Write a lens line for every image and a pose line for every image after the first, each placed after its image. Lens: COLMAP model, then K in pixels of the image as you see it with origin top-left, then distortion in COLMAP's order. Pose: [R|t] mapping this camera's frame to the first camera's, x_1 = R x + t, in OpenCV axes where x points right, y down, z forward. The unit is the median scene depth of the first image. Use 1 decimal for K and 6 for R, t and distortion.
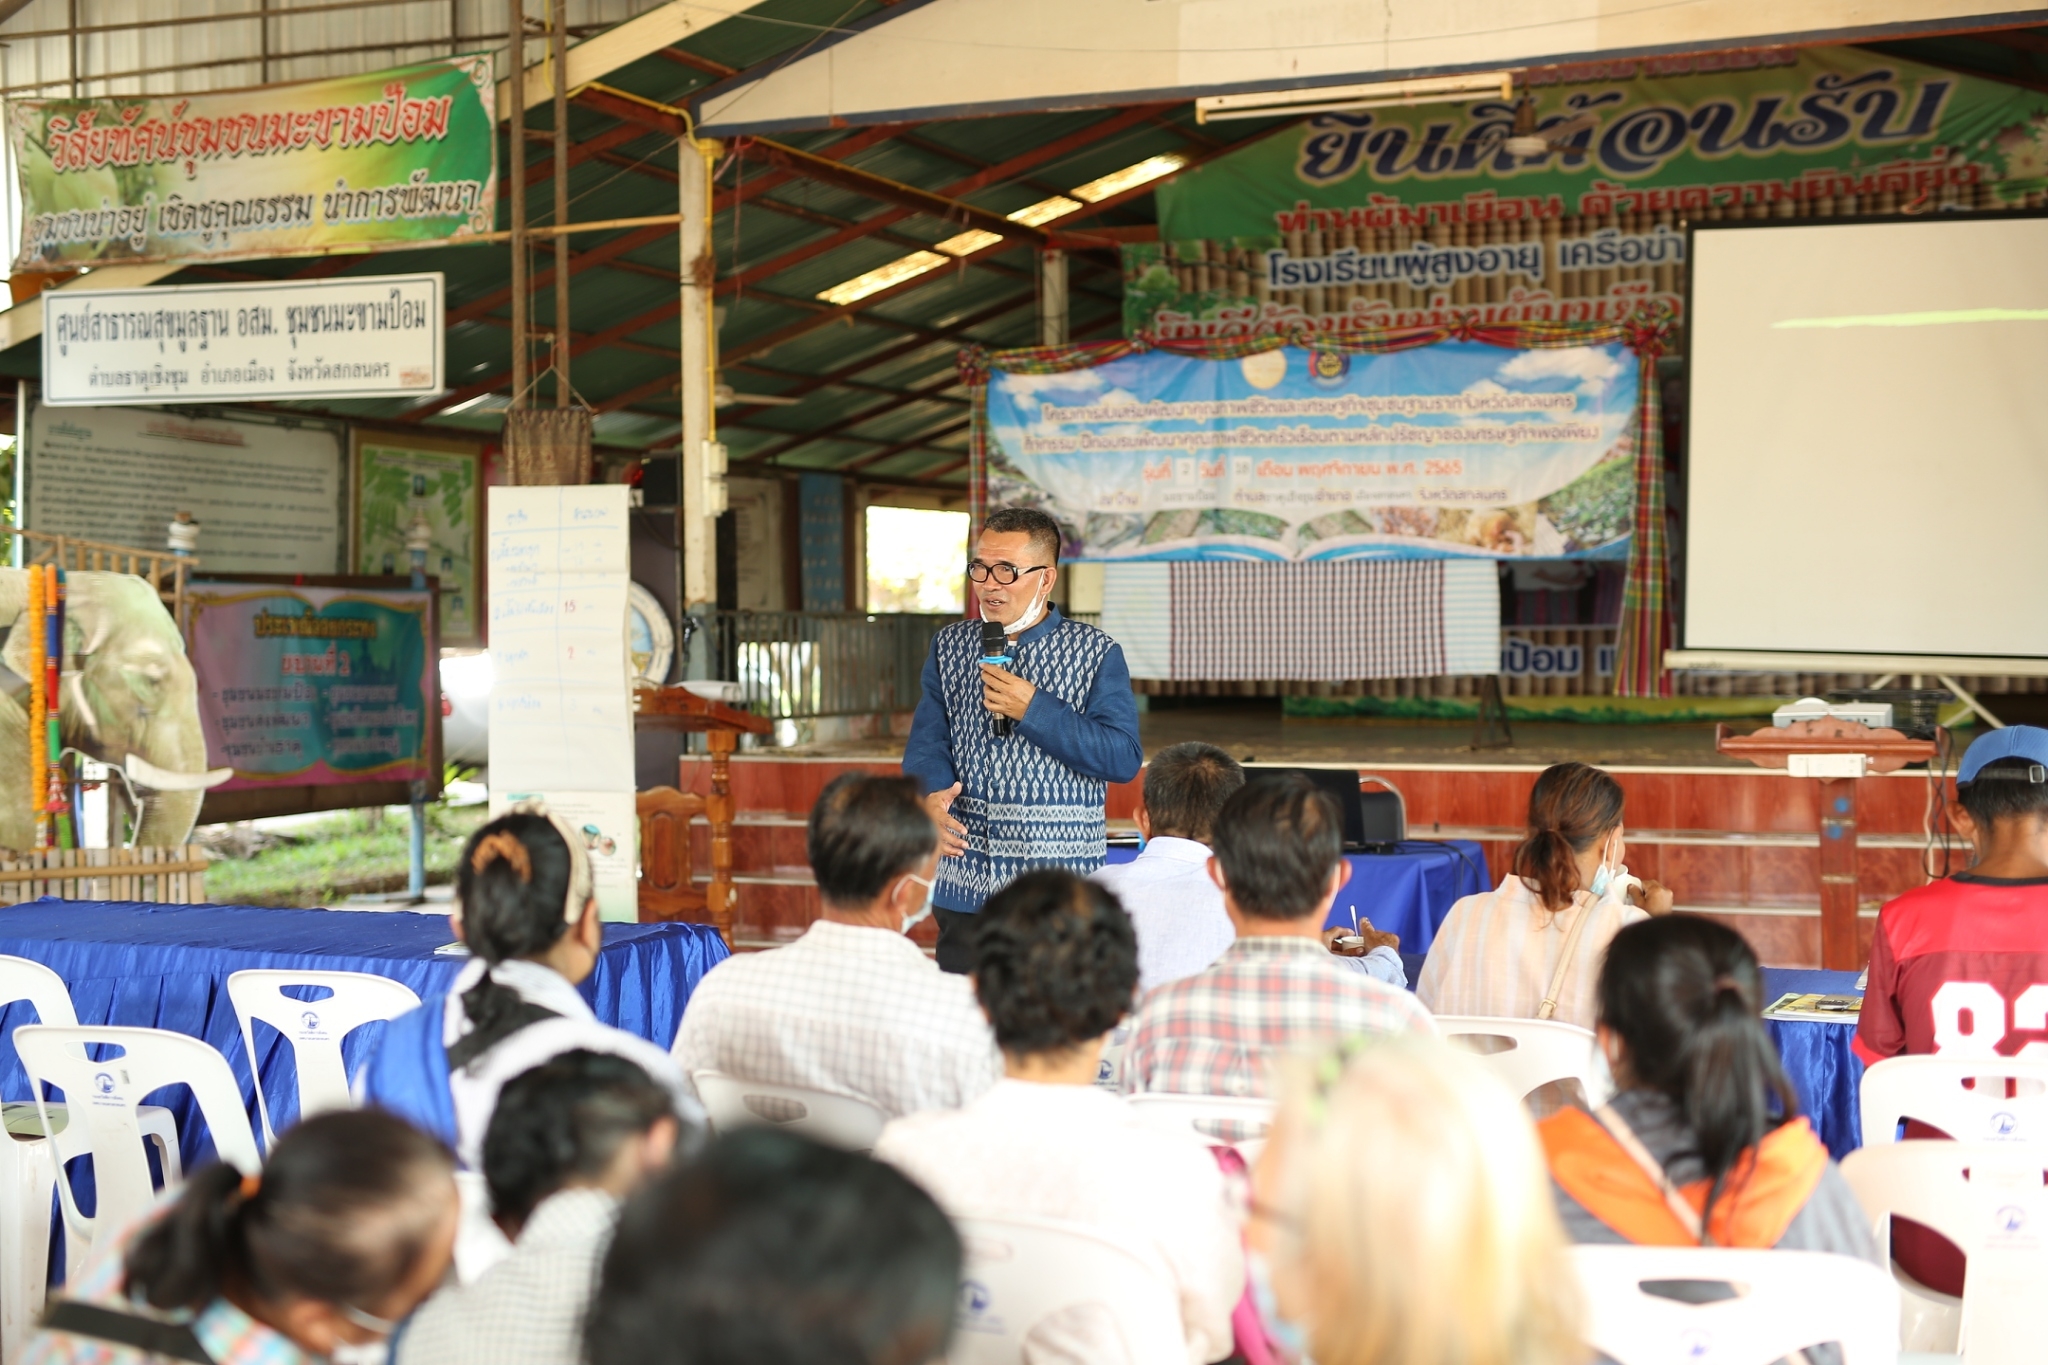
lens RADIAL K [[2845.3, 0, 1024.0], [0, 2845.3, 682.5], [0, 0, 1]] dist [0.004909, 0.030647]
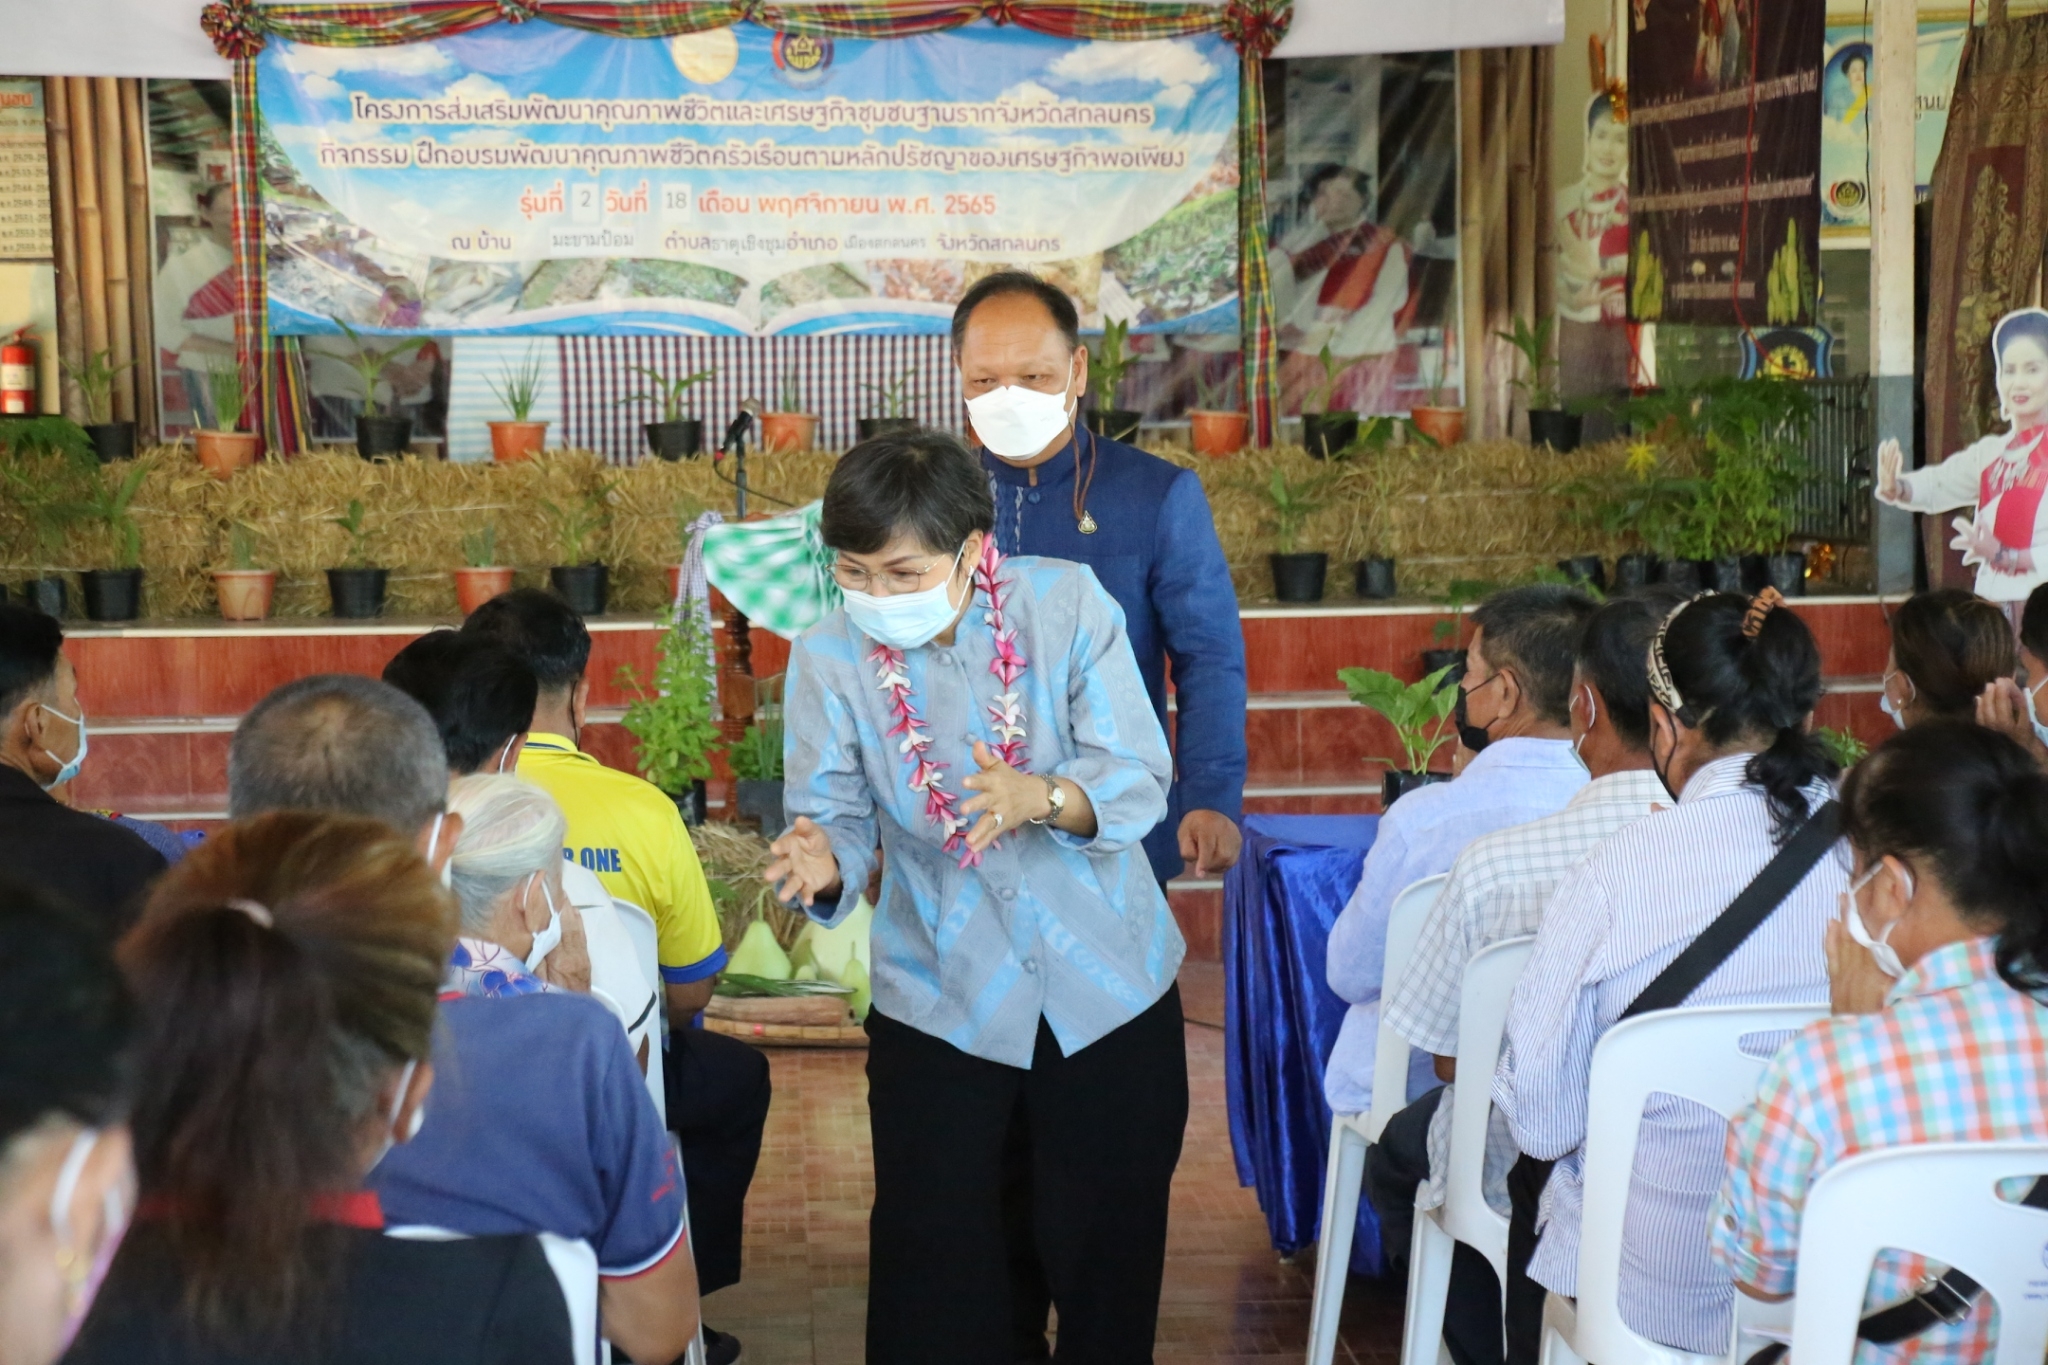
lens RADIAL K [[4522.7, 0, 1024.0], [0, 4522.7, 682.5], [0, 0, 1]] dist [0.554406, 0.292479]
pose [[0.897038, -0.032519, 0.440756, -0.348730], [0.019310, 0.999221, 0.034424, 0.005526], [-0.441532, -0.022369, 0.896967, -0.036058]]
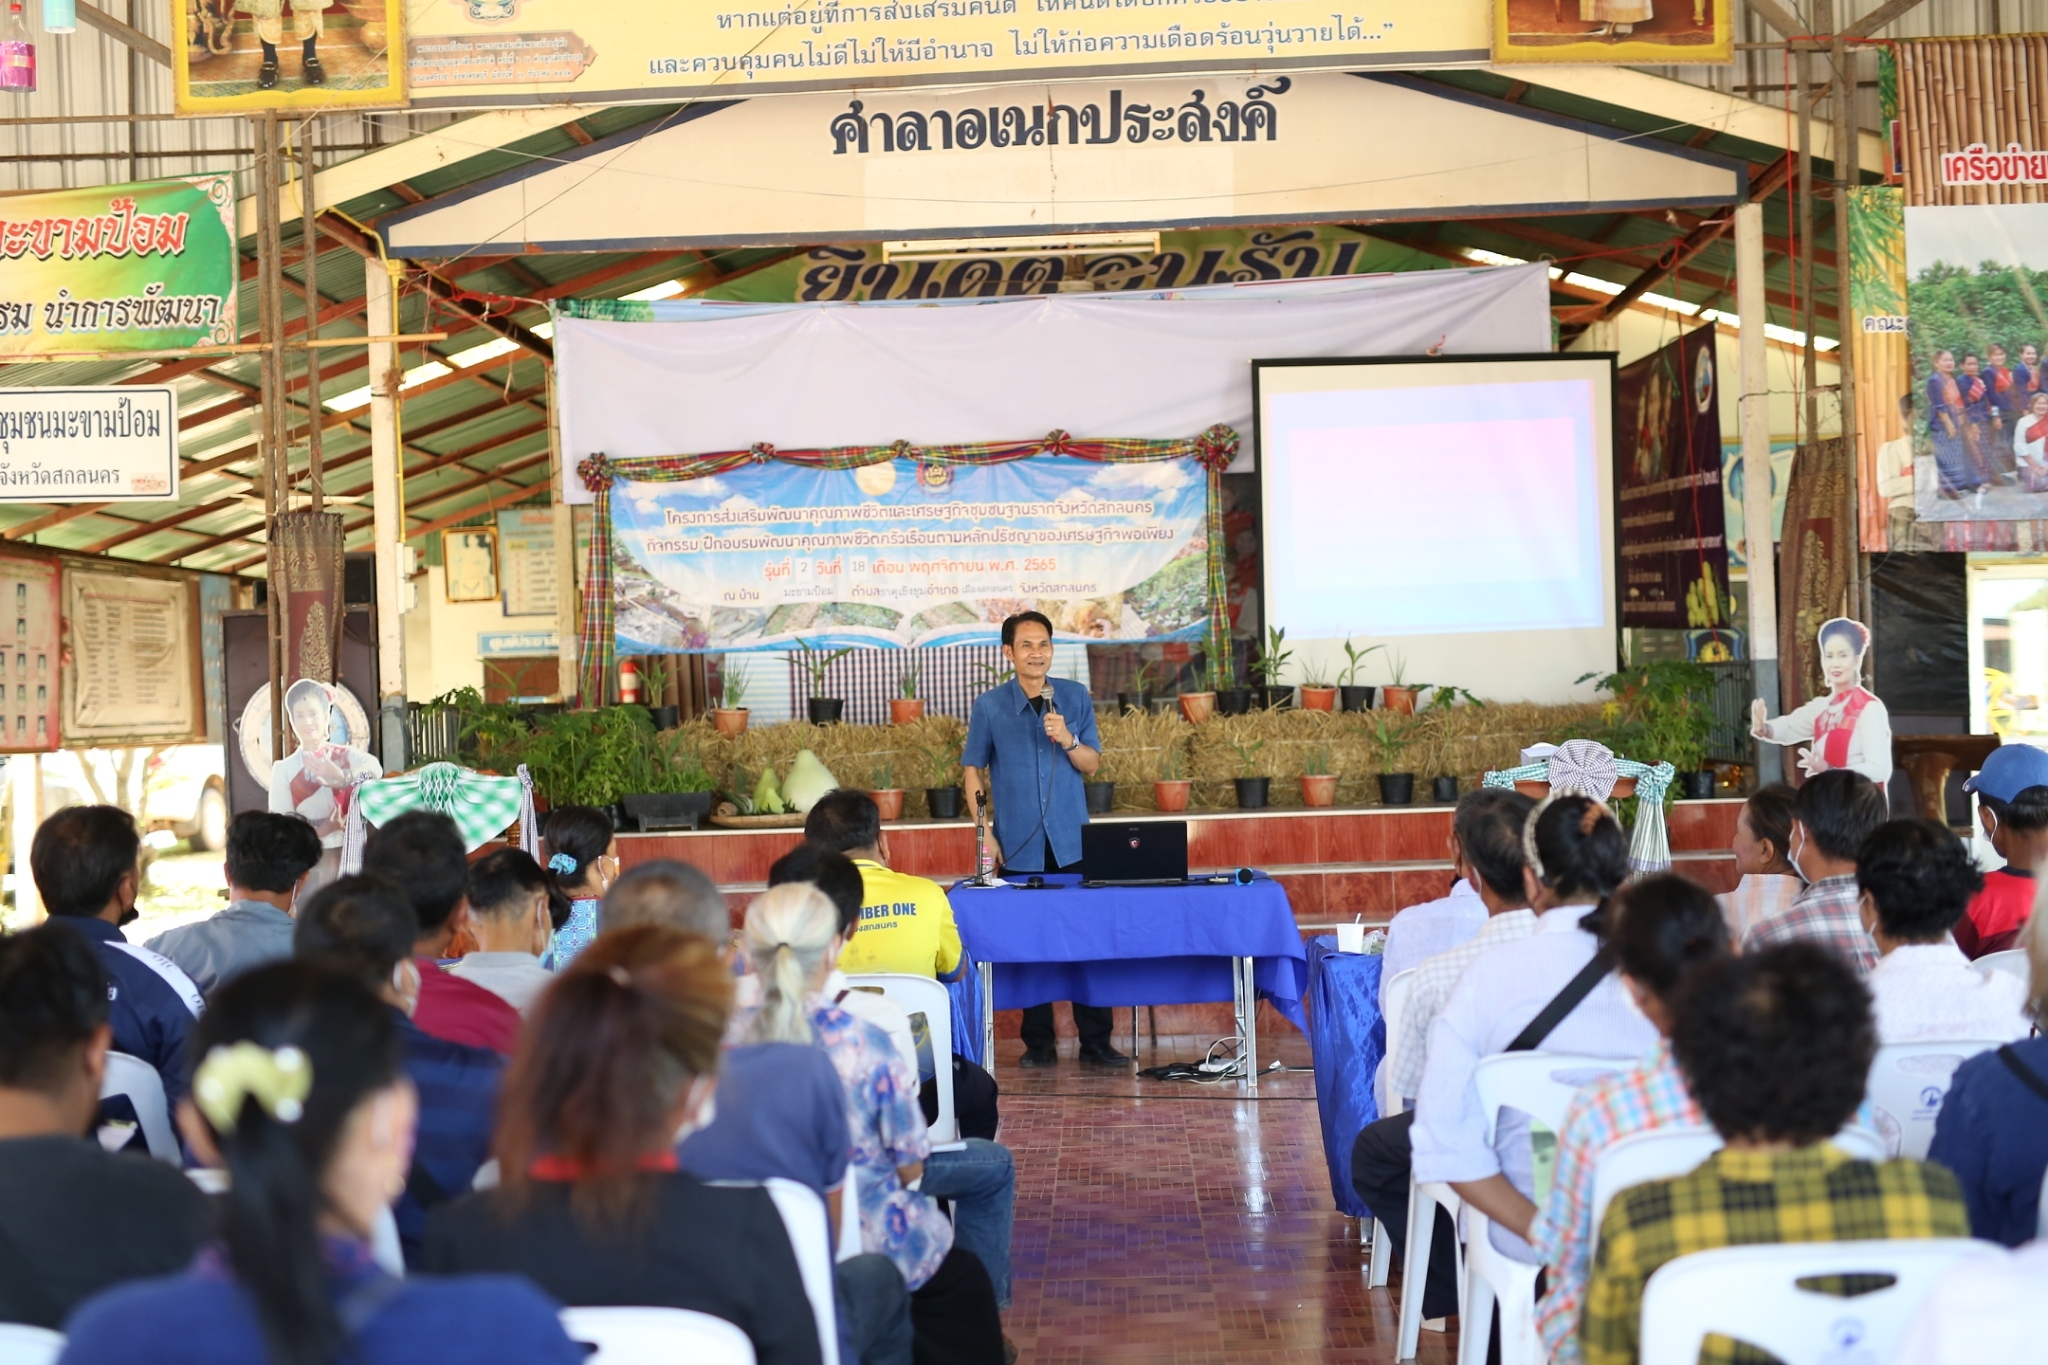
lens RADIAL K [[2845.3, 0, 1024.0], [0, 2845.3, 682.5], [0, 0, 1]] dist [0.004909, 0.030647]
pose [[0.933206, -0.020303, 0.358767, -0.272305], [0.032948, 0.999031, -0.029166, 0.005540], [-0.357827, 0.039039, 0.932971, -0.069656]]
